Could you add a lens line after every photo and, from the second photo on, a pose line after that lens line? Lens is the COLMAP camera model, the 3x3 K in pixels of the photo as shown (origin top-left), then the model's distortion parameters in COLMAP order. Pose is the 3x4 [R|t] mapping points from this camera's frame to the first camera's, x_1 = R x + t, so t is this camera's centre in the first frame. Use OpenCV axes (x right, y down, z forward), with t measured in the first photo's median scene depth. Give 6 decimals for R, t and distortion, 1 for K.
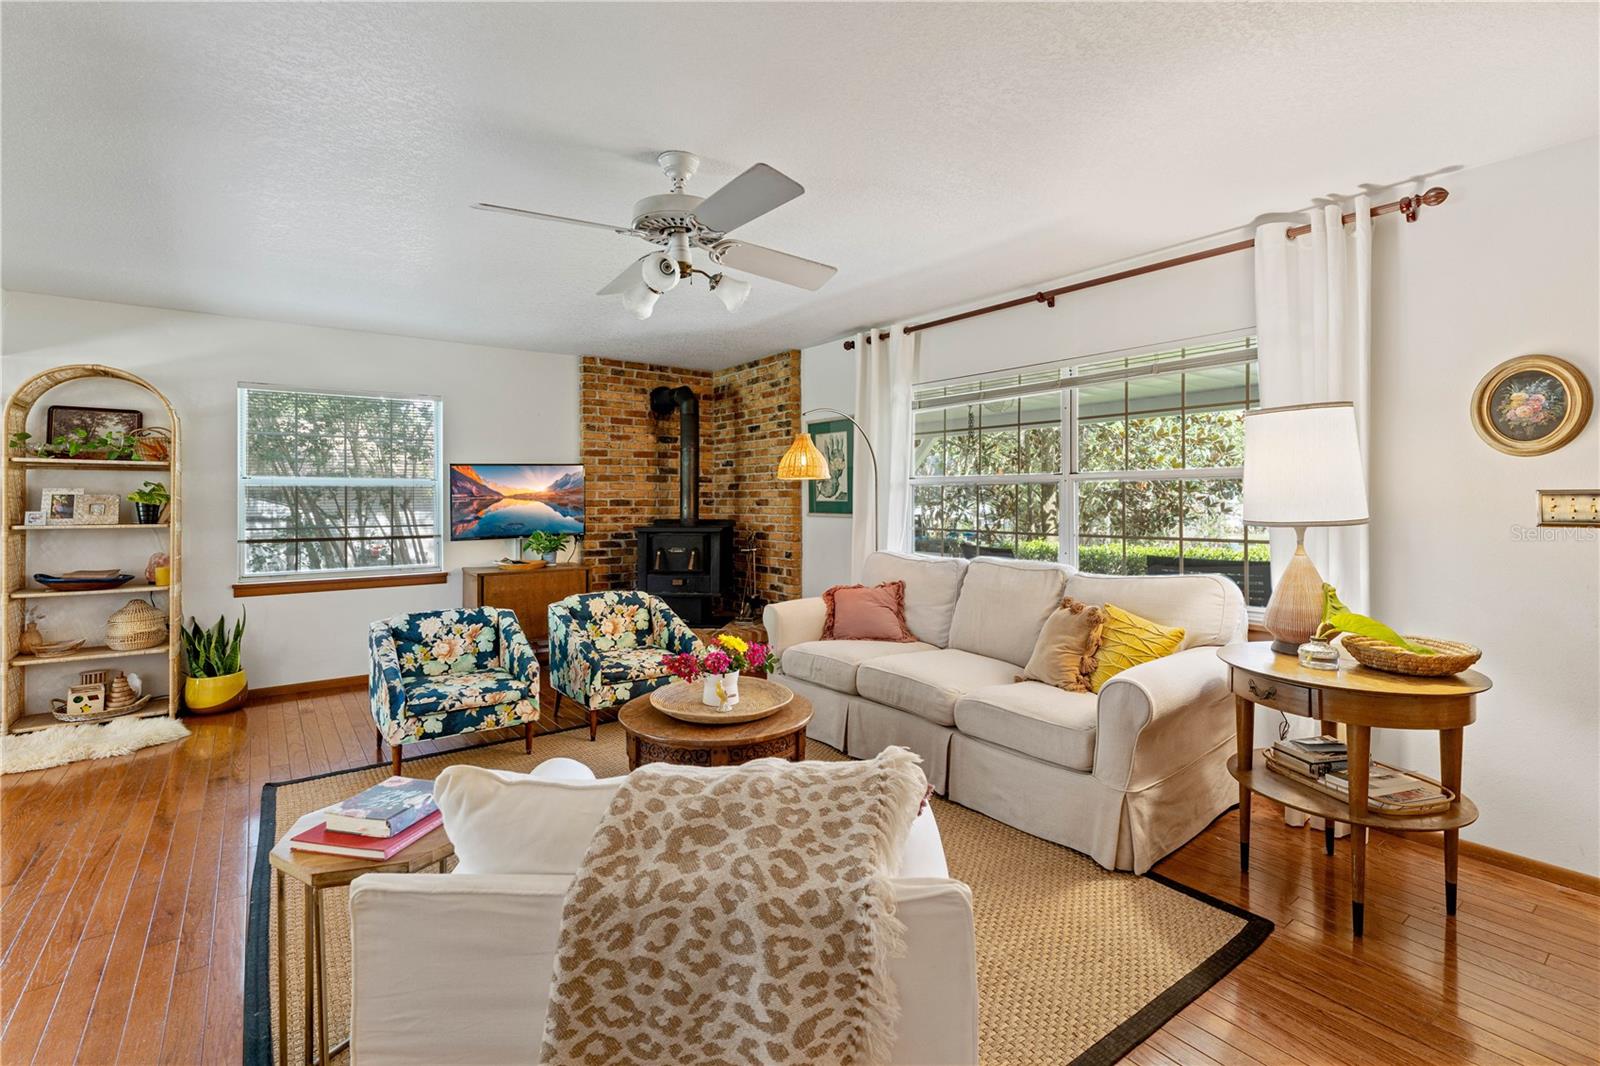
lens RADIAL K [[714.7, 0, 803.4], [0, 714.7, 494.3], [0, 0, 1]] dist [-0.000379, -0.000130]
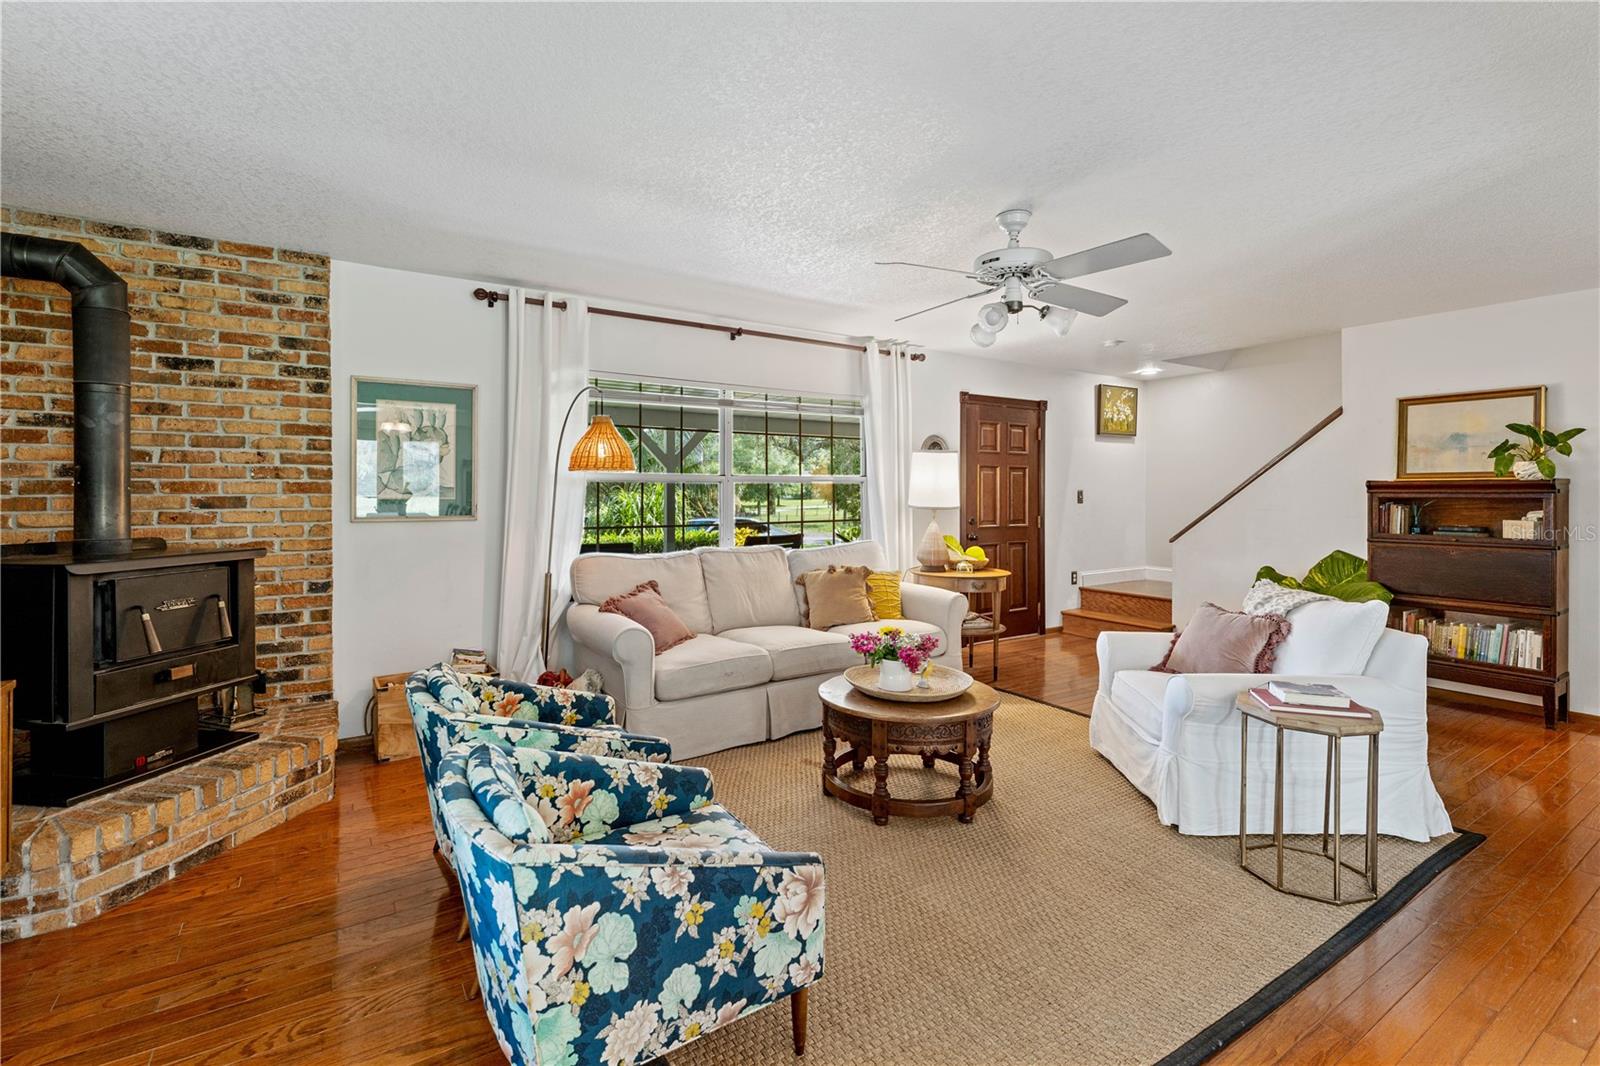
lens RADIAL K [[714.7, 0, 803.4], [0, 714.7, 494.3], [0, 0, 1]] dist [-0.000379, -0.000130]
pose [[0.072896, 0.001172, 0.997339, -0.593590], [-0.003736, 0.999993, -0.000902, 0.004098], [-0.997333, -0.003661, 0.072900, 0.531191]]
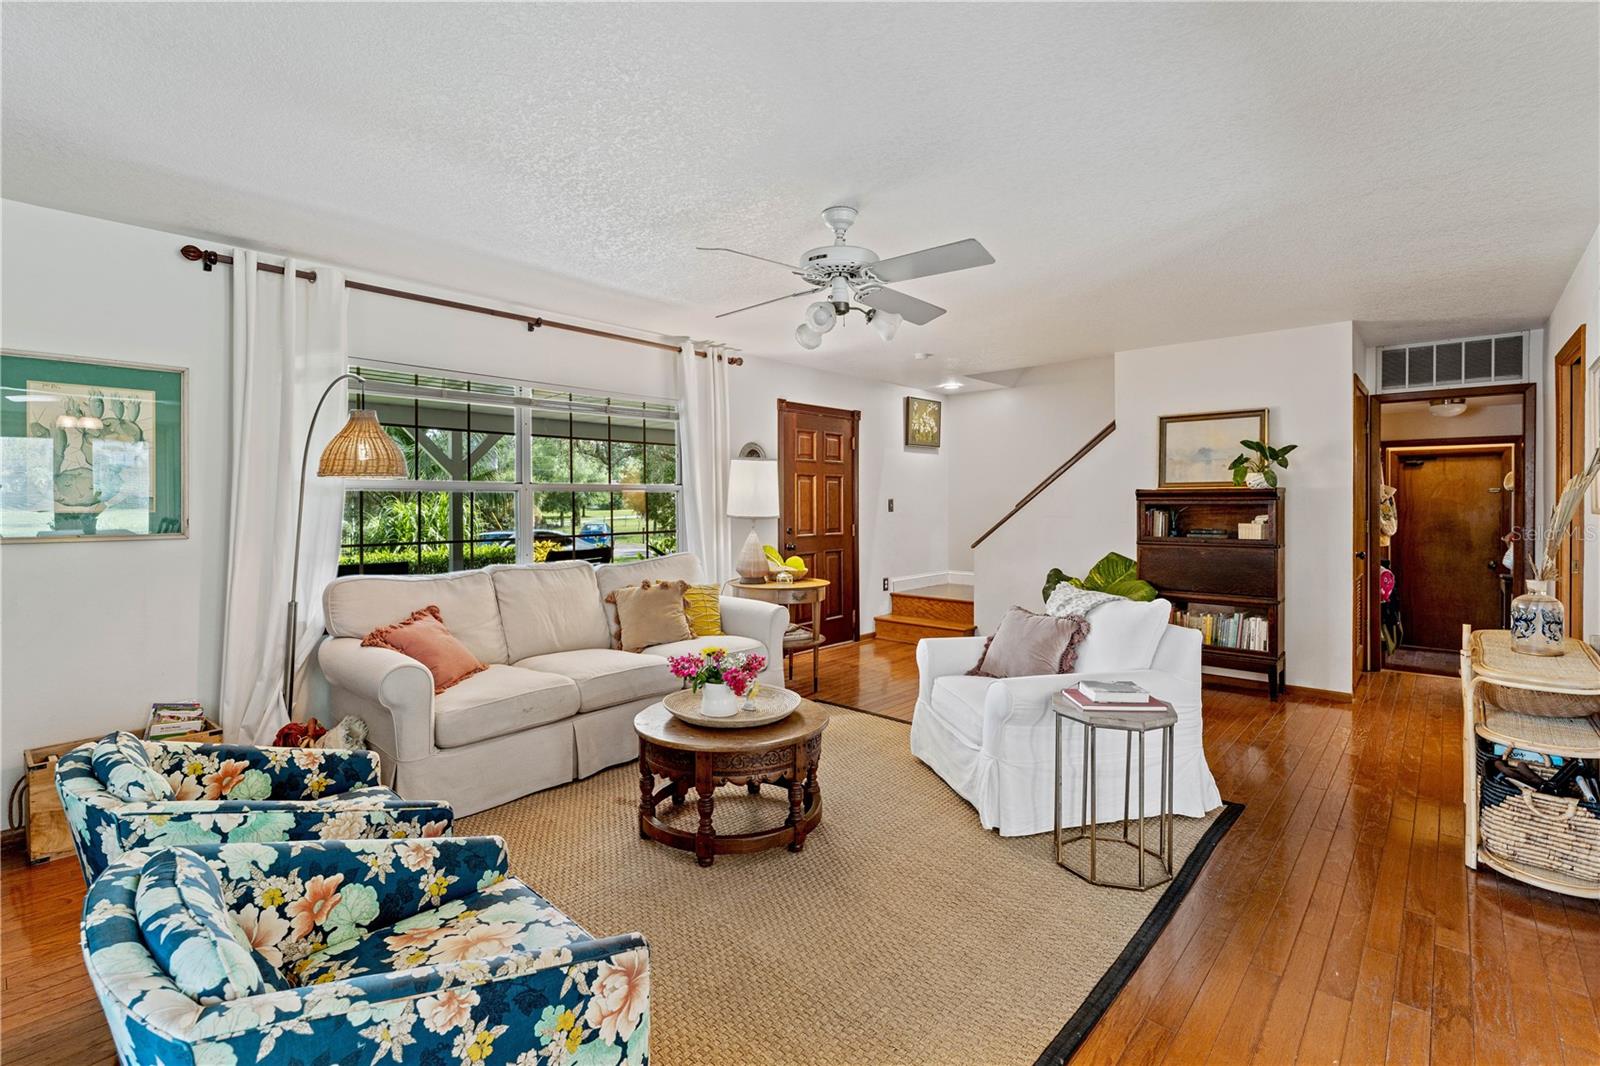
lens RADIAL K [[720.2, 0, 800.2], [0, 720.2, 504.8], [0, 0, 1]] dist [0.000365, -0.000690]
pose [[-0.183535, 0.000205, 0.983013, -0.555090], [0.001510, 0.999999, 0.000074, 0.004289], [-0.983012, 0.001498, -0.183535, 0.537204]]
